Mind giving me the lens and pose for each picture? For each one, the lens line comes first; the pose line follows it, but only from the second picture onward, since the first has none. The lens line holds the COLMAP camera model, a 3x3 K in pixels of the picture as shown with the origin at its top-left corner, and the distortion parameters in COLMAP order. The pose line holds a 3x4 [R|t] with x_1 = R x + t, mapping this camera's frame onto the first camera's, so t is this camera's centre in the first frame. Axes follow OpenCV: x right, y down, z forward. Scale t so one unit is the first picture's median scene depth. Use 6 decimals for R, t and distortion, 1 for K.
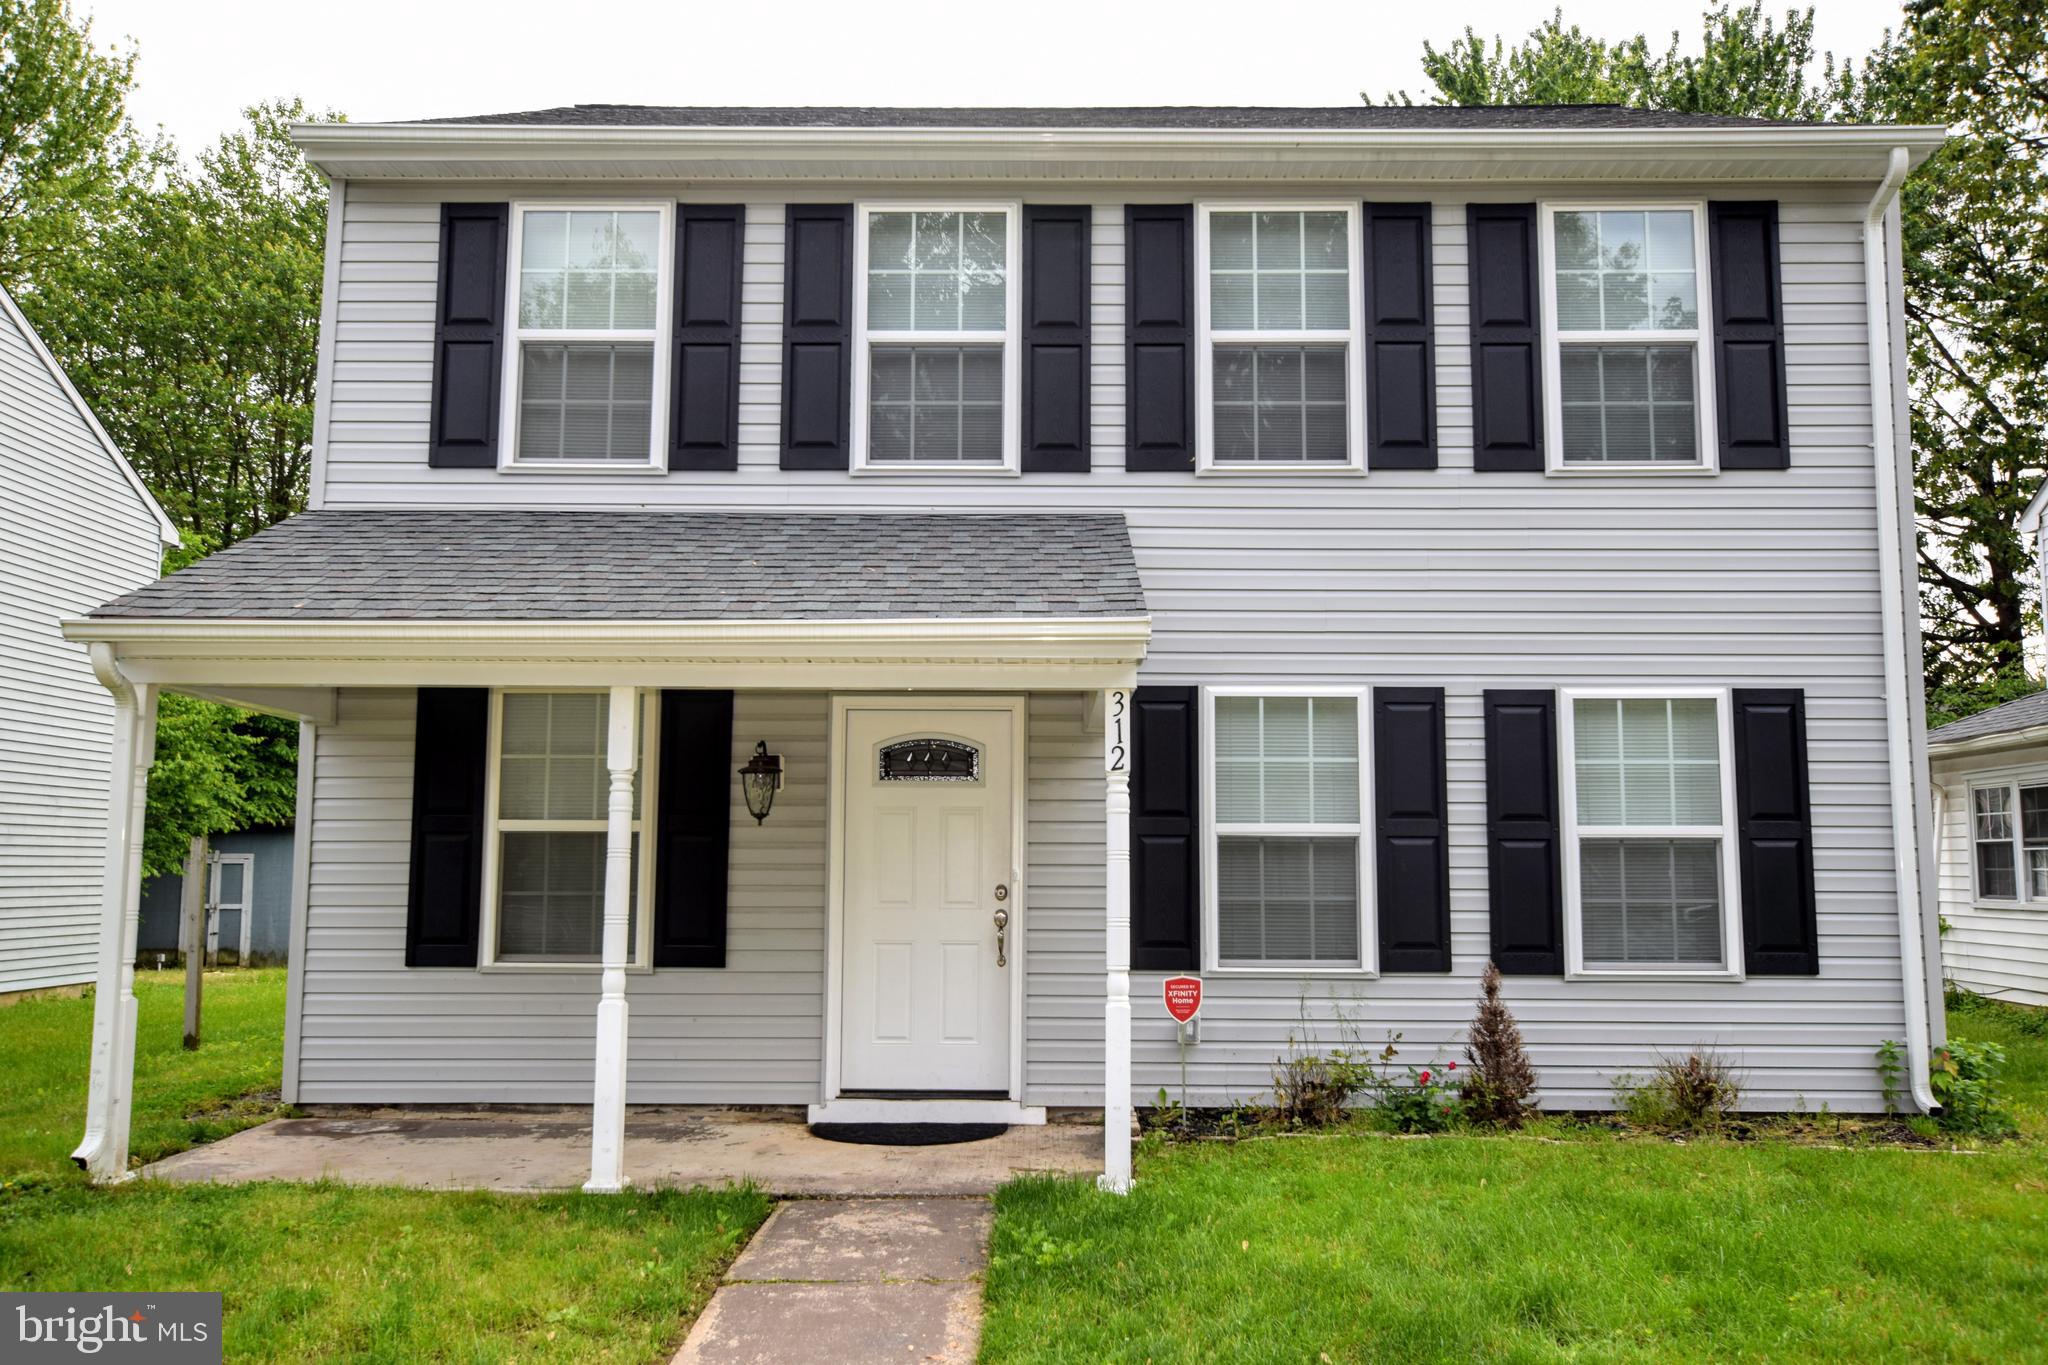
lens RADIAL K [[1671.8, 0, 1024.0], [0, 1671.8, 682.5], [0, 0, 1]] dist [0.014064, 0.004709]
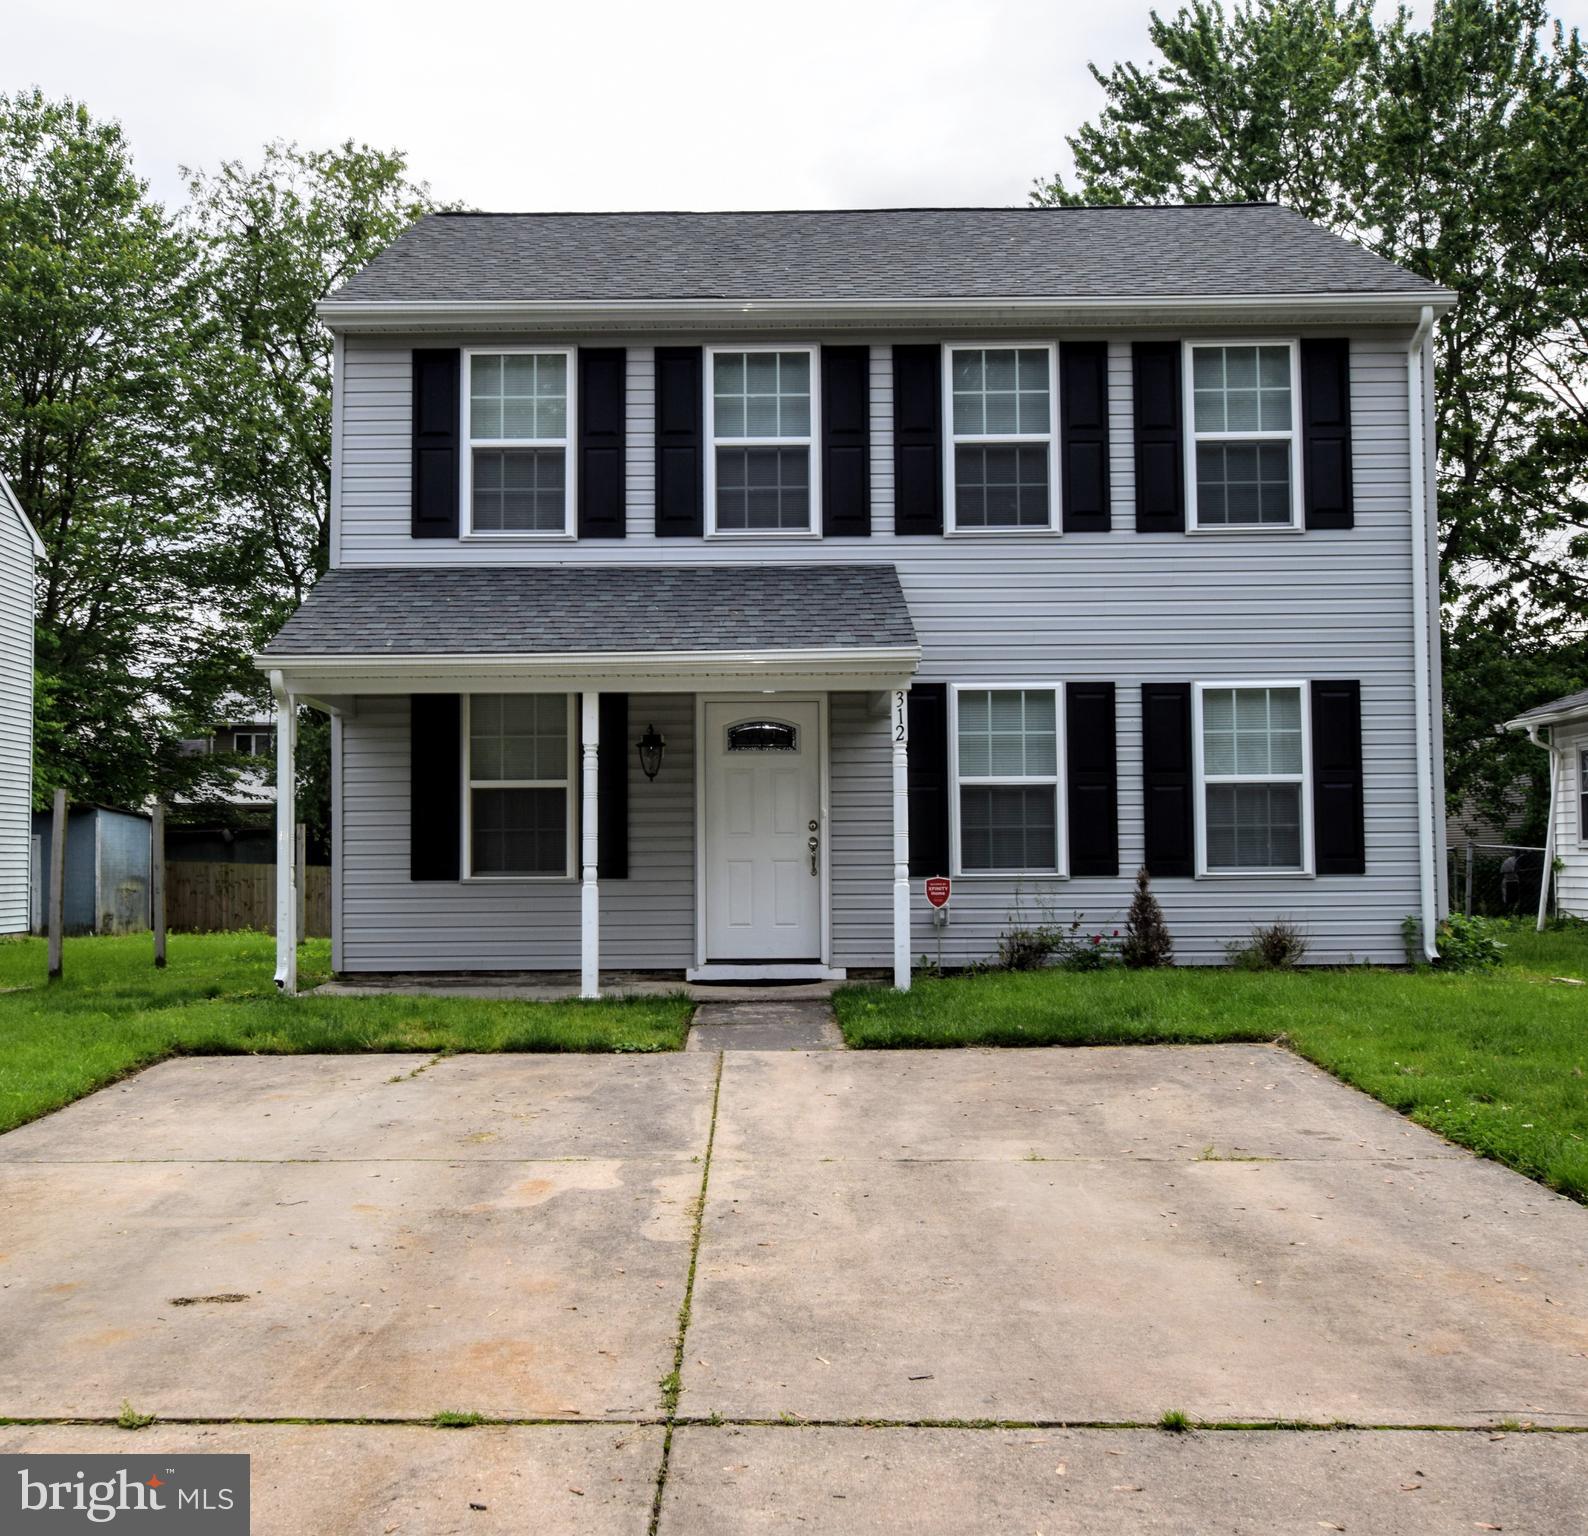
lens RADIAL K [[1499.0, 0, 793.5], [0, 1499.0, 761.7], [0, 0, 1]] dist [0.004408, 0.007313]
pose [[0.999888, -0.012528, 0.008161, -0.040518], [0.011992, 0.997958, 0.062730, -0.013194], [-0.008931, -0.062625, 0.997997, -0.306557]]
